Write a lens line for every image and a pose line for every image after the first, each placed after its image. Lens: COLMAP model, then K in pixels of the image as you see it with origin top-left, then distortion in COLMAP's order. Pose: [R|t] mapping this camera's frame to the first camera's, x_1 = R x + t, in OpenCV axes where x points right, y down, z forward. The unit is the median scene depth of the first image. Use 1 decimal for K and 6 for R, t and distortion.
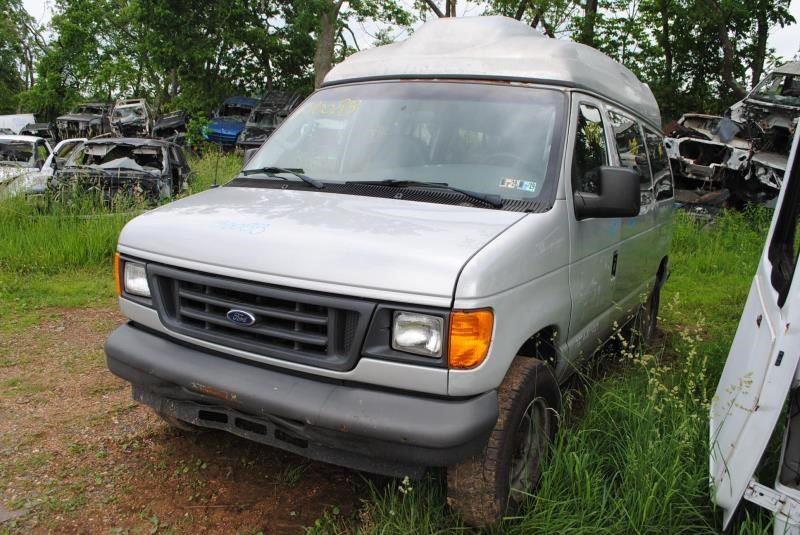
lens RADIAL K [[678.4, 0, 398.1], [0, 678.4, 271.0], [0, 0, 1]] dist [-0.060808, 0.009465]
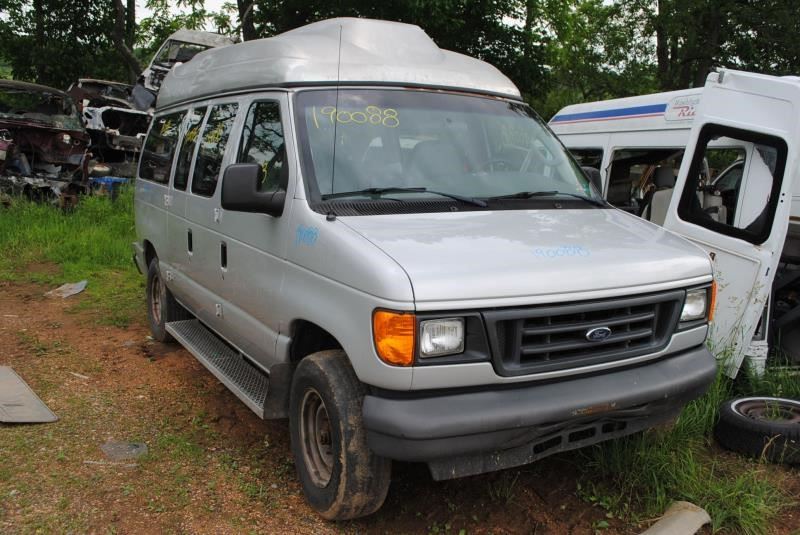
lens RADIAL K [[764.5, 0, 397.0], [0, 764.5, 269.5], [0, 0, 1]] dist [-0.063686, 0.000000]
pose [[0.505825, -0.177595, 0.844157, -1.282331], [0.144371, 0.982205, 0.120130, -0.205583], [-0.850469, 0.061108, 0.522463, 0.579377]]
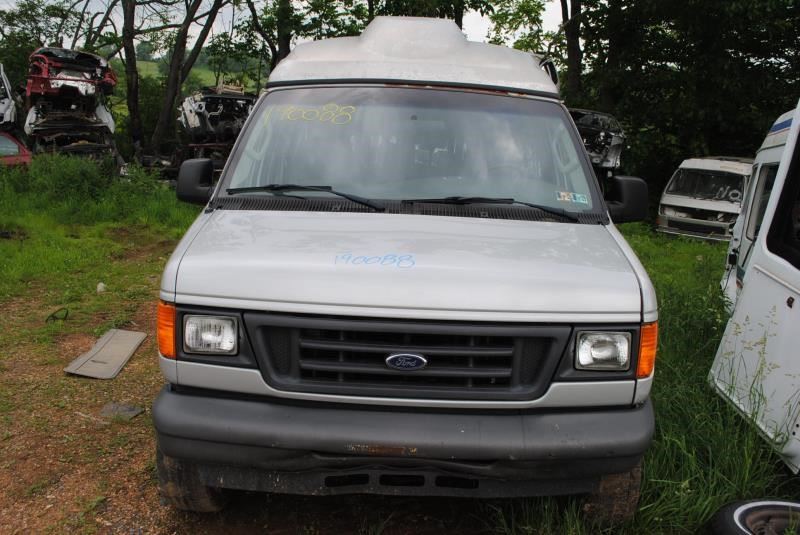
lens RADIAL K [[764.5, 0, 395.3], [0, 764.5, 265.4], [0, 0, 1]] dist [-0.063686, 0.000000]
pose [[0.873911, -0.085711, 0.478470, -0.659089], [0.084816, 0.996119, 0.023527, -0.076759], [-0.478629, 0.020021, 0.877789, 0.102956]]
